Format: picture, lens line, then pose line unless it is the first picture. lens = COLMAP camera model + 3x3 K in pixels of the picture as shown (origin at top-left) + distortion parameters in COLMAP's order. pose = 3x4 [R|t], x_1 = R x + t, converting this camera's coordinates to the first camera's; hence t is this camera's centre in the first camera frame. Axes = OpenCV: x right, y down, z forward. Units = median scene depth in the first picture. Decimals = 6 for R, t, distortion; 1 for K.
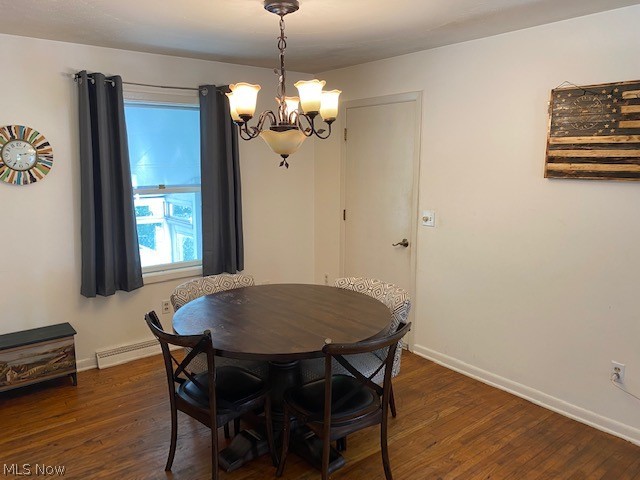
lens RADIAL K [[489.5, 0, 318.3], [0, 489.5, 236.5], [0, 0, 1]] dist [0.038357, -0.033514]
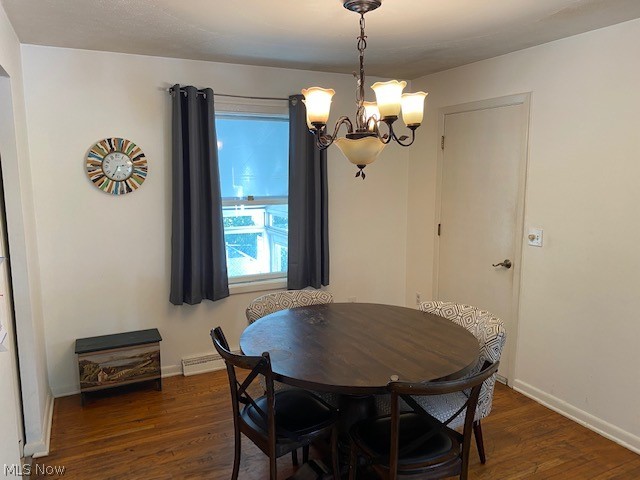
lens RADIAL K [[489.5, 0, 321.9], [0, 489.5, 241.4], [0, 0, 1]] dist [0.038357, -0.033514]
pose [[0.977644, 0.029794, -0.208147, 0.041111], [-0.032626, 0.999416, -0.010186, -0.008932], [0.207721, 0.016749, 0.978045, 0.069218]]
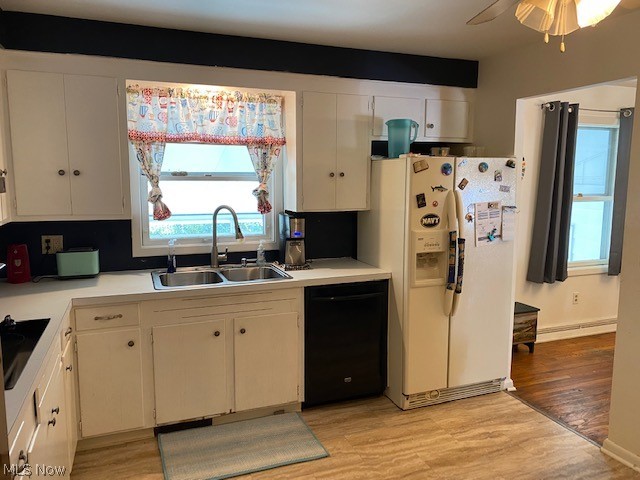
lens RADIAL K [[489.5, 0, 319.8], [0, 489.5, 241.4], [0, 0, 1]] dist [0.038357, -0.033514]
pose [[0.956554, 0.043675, -0.288264, -0.690397], [-0.050381, 0.998604, -0.015880, 0.071234], [0.287168, 0.029713, 0.957419, -0.369712]]
